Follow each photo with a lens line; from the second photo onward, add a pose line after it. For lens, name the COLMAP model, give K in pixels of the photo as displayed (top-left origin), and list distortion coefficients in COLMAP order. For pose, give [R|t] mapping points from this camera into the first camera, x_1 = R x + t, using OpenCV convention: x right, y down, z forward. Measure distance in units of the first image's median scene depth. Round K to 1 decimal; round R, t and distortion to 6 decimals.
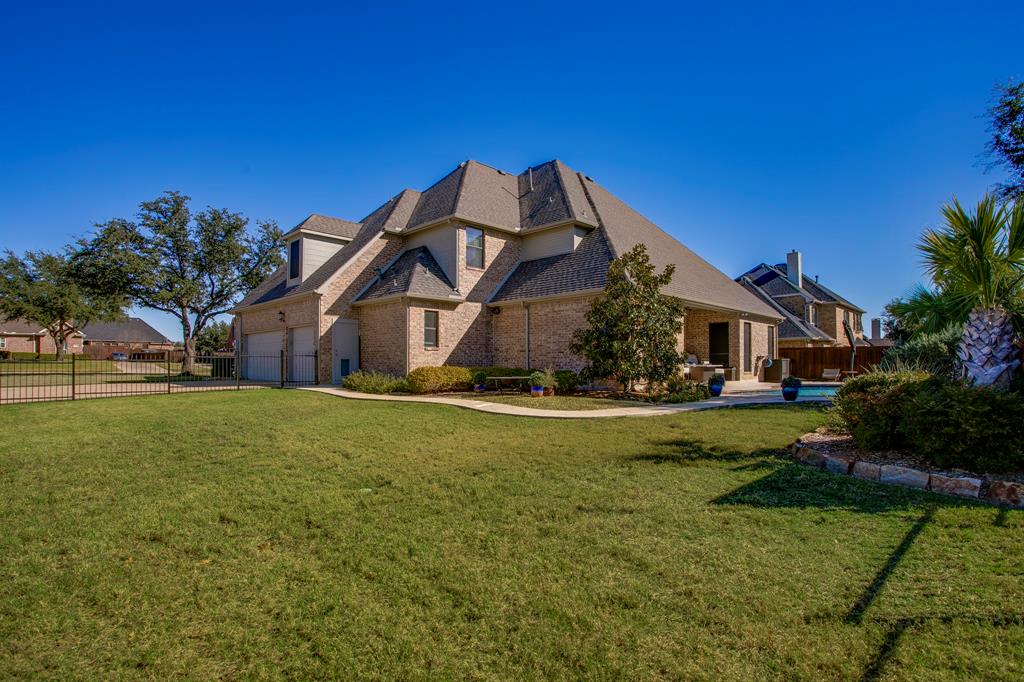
lens RADIAL K [[530.4, 0, 514.2], [0, 530.4, 364.1], [0, 0, 1]] dist [-0.000623, -0.000048]
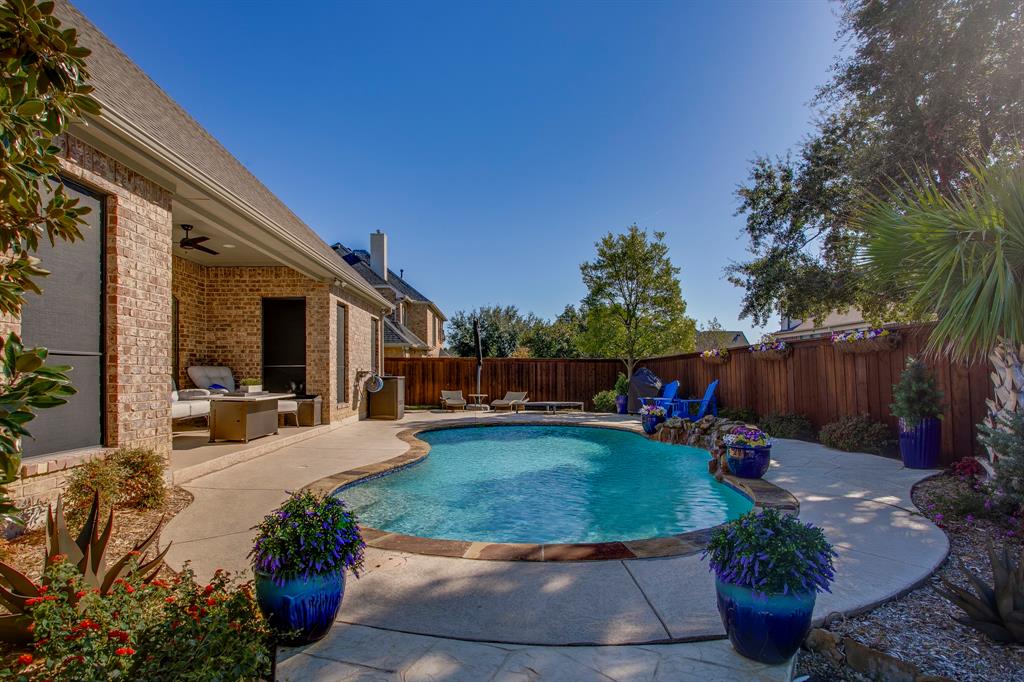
lens RADIAL K [[530.4, 0, 514.2], [0, 530.4, 364.1], [0, 0, 1]] dist [-0.000623, -0.000048]
pose [[0.697783, 0.016081, 0.716129, 0.193661], [-0.001591, 0.999780, -0.020899, -0.011560], [-0.716308, 0.013444, 0.697655, 0.529457]]
